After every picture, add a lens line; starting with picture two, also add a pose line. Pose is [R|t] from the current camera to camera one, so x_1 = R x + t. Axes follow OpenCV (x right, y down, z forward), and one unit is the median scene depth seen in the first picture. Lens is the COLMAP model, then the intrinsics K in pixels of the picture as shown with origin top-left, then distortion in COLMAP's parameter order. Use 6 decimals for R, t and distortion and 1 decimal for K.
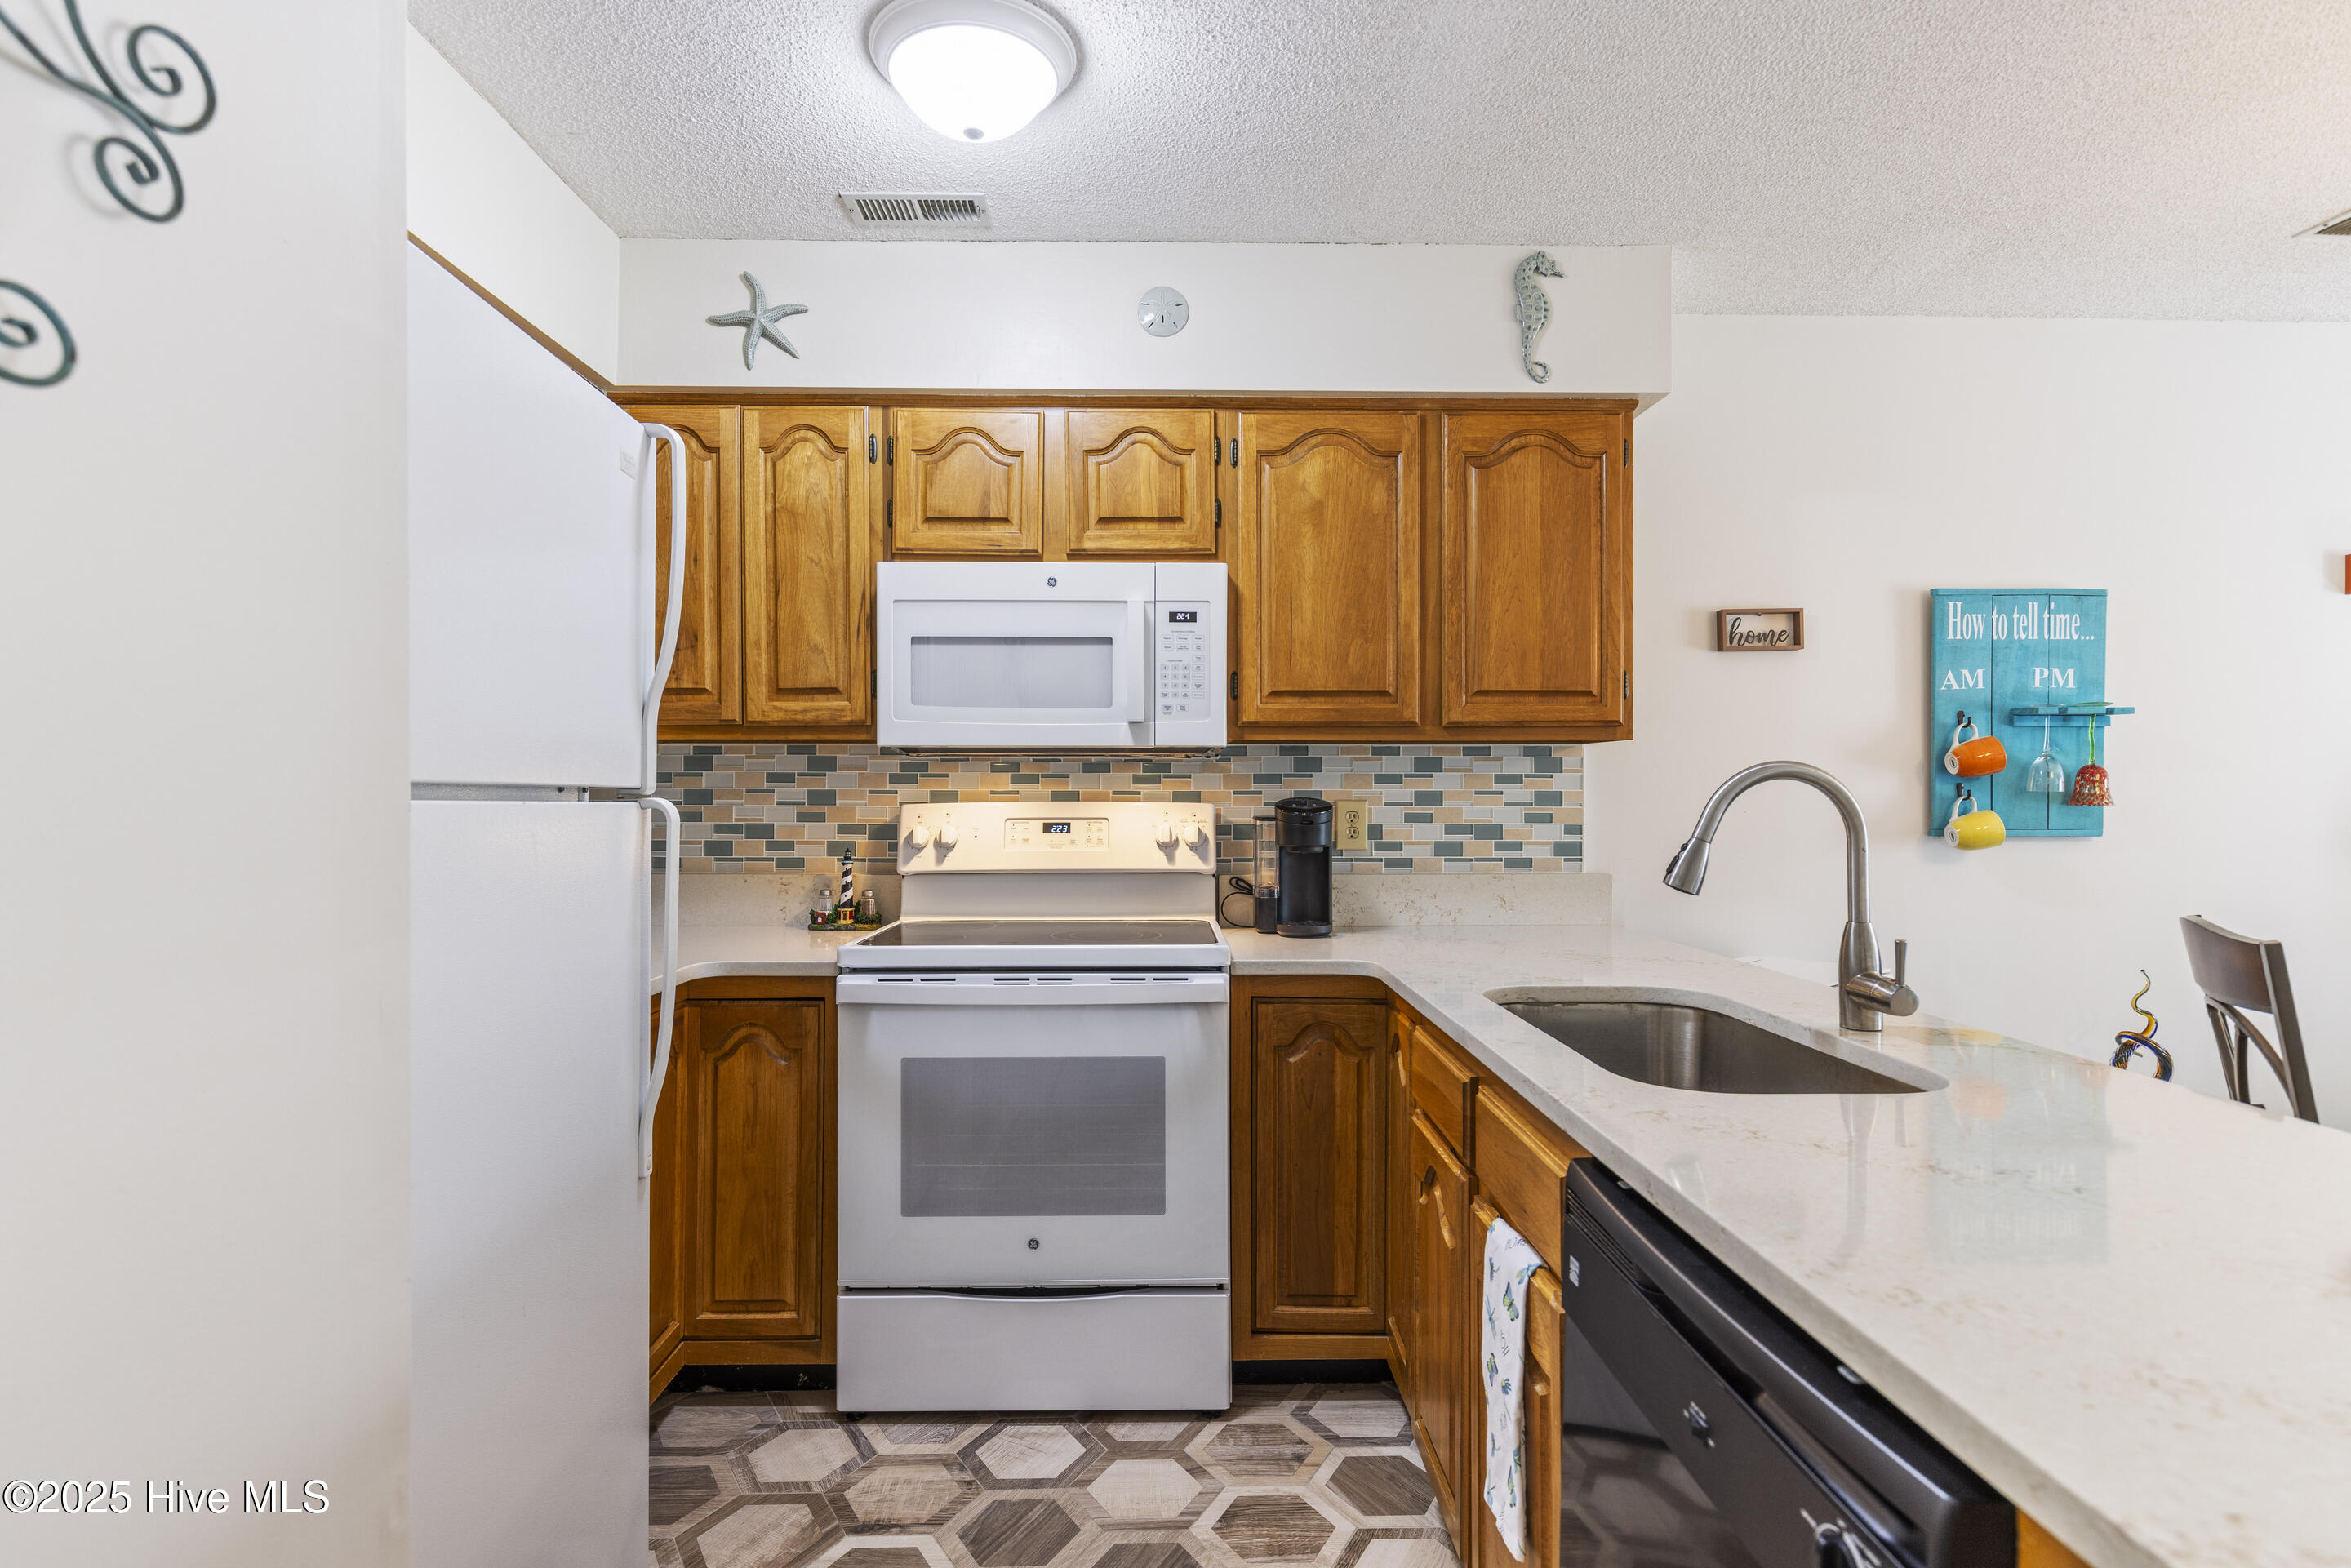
lens RADIAL K [[1163.2, 0, 1175.5], [0, 1163.2, 784.0], [0, 0, 1]] dist [0.001437, -0.000054]
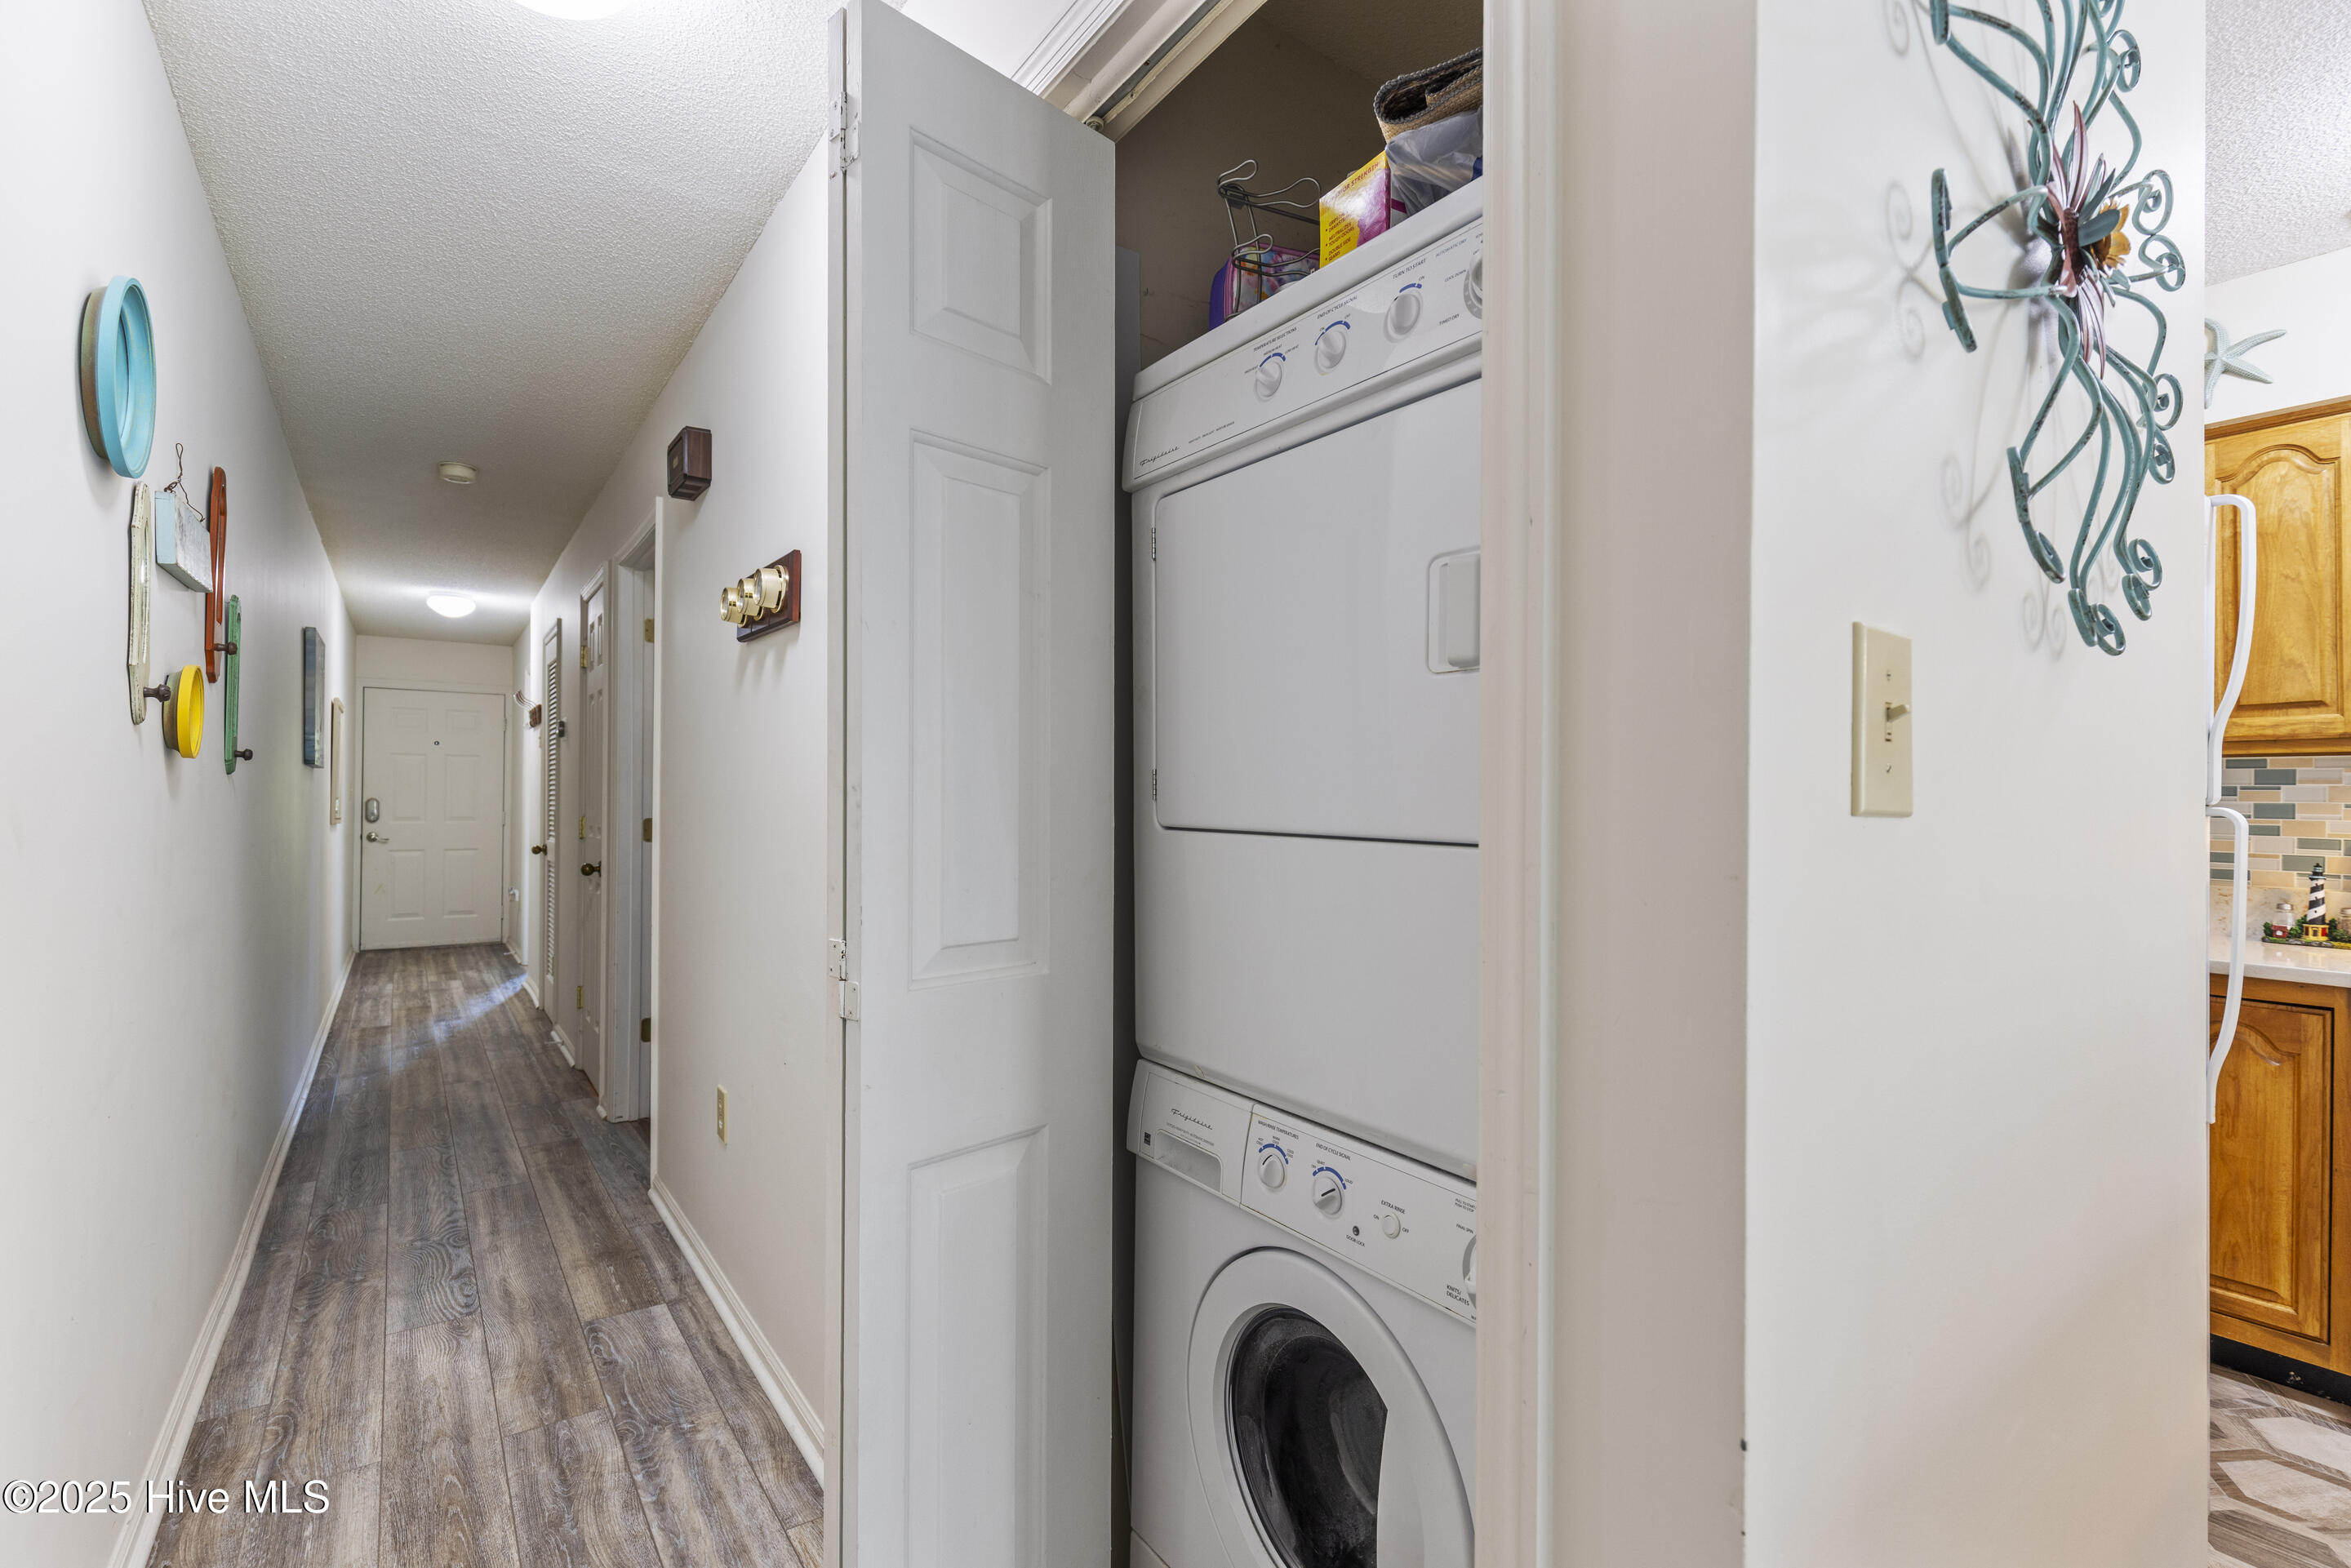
lens RADIAL K [[1052.5, 0, 1172.7], [0, 1052.5, 789.7], [0, 0, 1]] dist [0.003455, -0.000333]
pose [[0.569983, -0.001300, -0.821656, -0.109422], [-0.004619, 0.999978, -0.004786, 0.002171], [0.821644, 0.006523, 0.569964, -0.320992]]
